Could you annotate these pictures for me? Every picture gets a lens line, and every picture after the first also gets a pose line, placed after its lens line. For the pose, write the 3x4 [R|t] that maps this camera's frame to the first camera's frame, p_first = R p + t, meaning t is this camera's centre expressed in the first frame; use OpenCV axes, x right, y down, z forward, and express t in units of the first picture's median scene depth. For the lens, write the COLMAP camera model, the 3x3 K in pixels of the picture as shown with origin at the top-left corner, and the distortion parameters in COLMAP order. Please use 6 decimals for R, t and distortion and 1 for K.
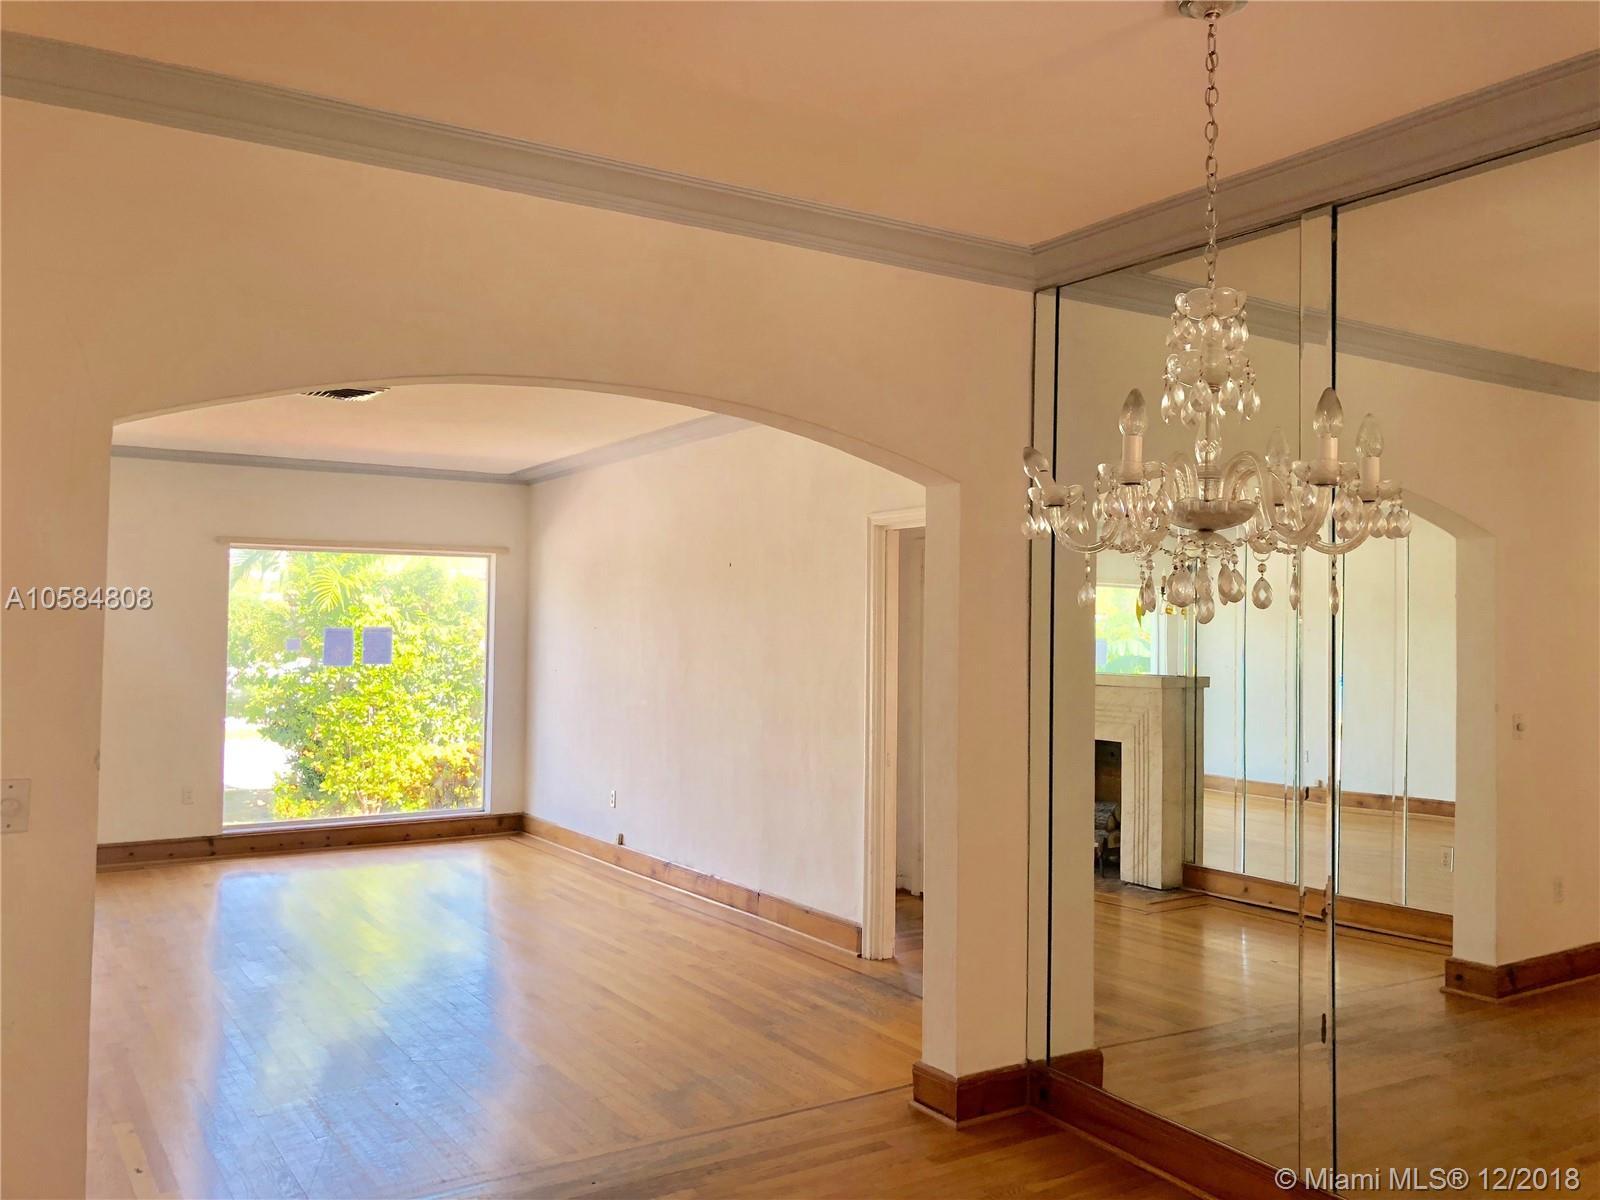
lens RADIAL K [[1303.2, 0, 806.6], [0, 1303.2, 567.3], [0, 0, 1]] dist [0.001951, -0.001860]
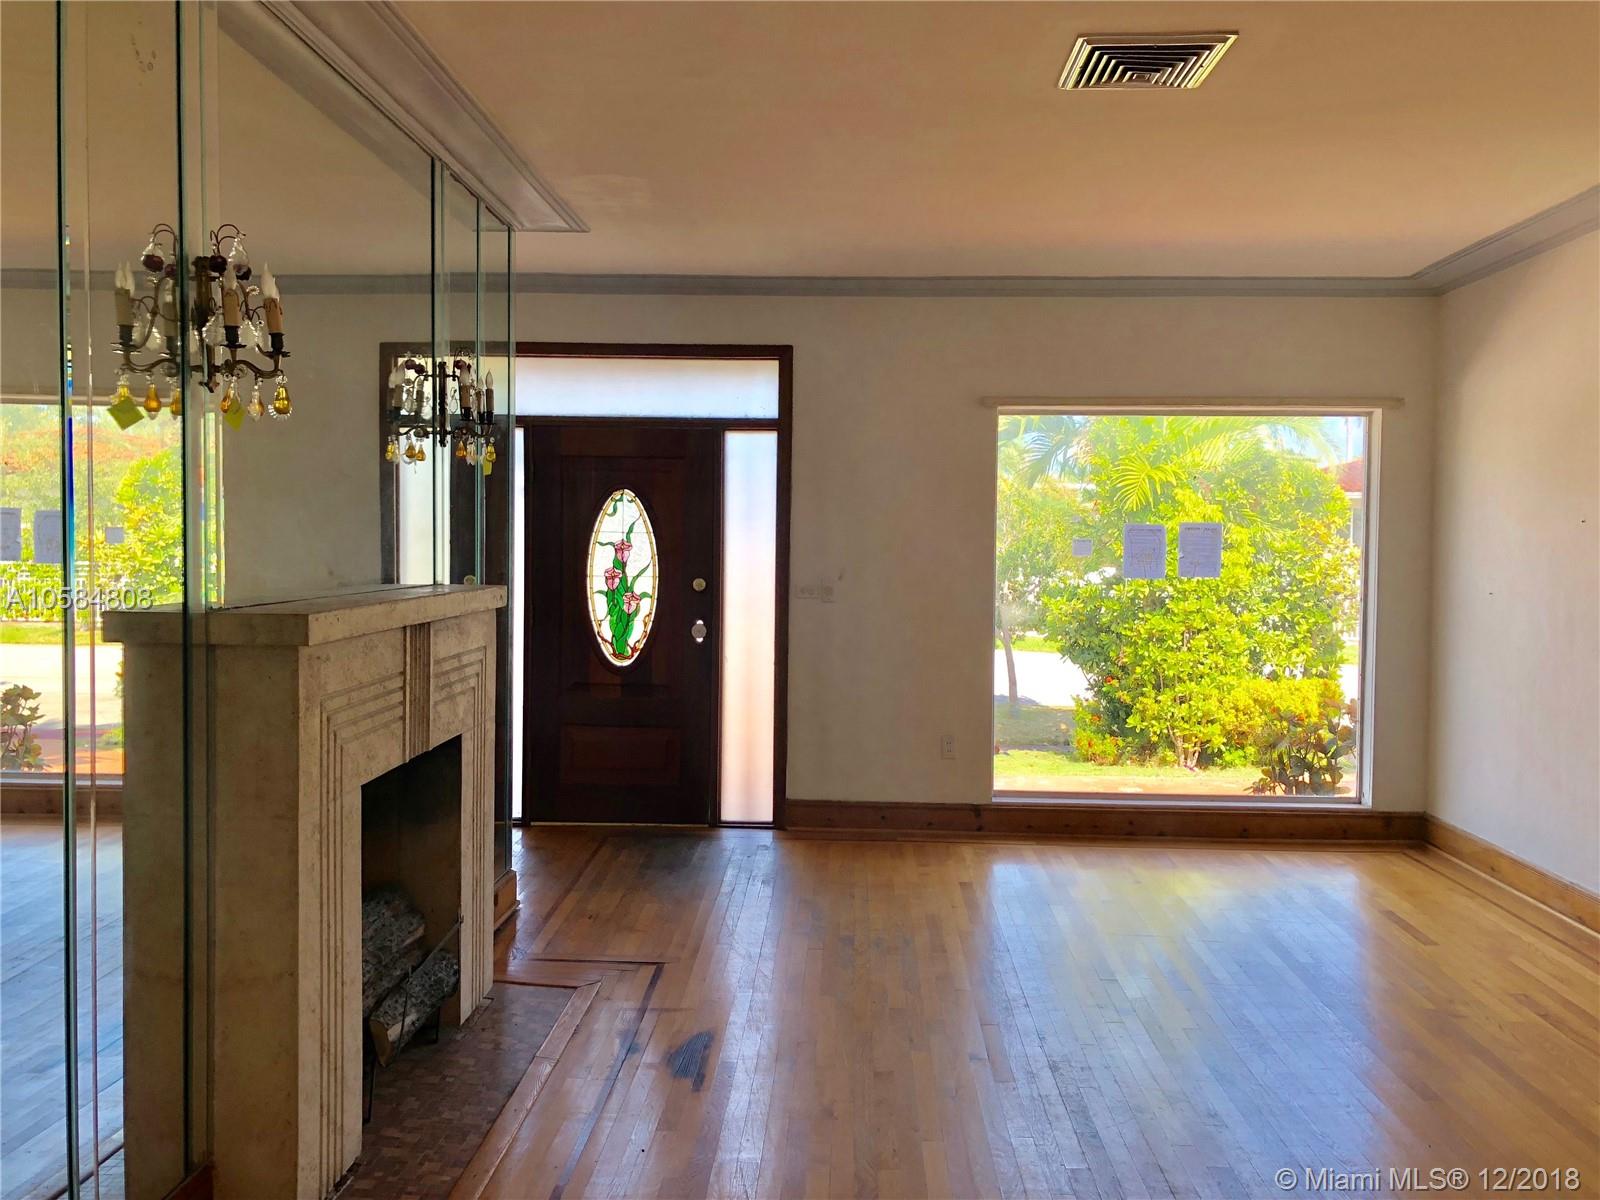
lens RADIAL K [[1303.2, 0, 806.6], [0, 1303.2, 567.3], [0, 0, 1]] dist [0.001951, -0.001860]
pose [[0.823948, 0.016596, -0.566422, -0.071266], [0.021595, 0.997925, 0.060652, 0.014882], [0.566254, -0.062206, 0.821880, 0.204867]]
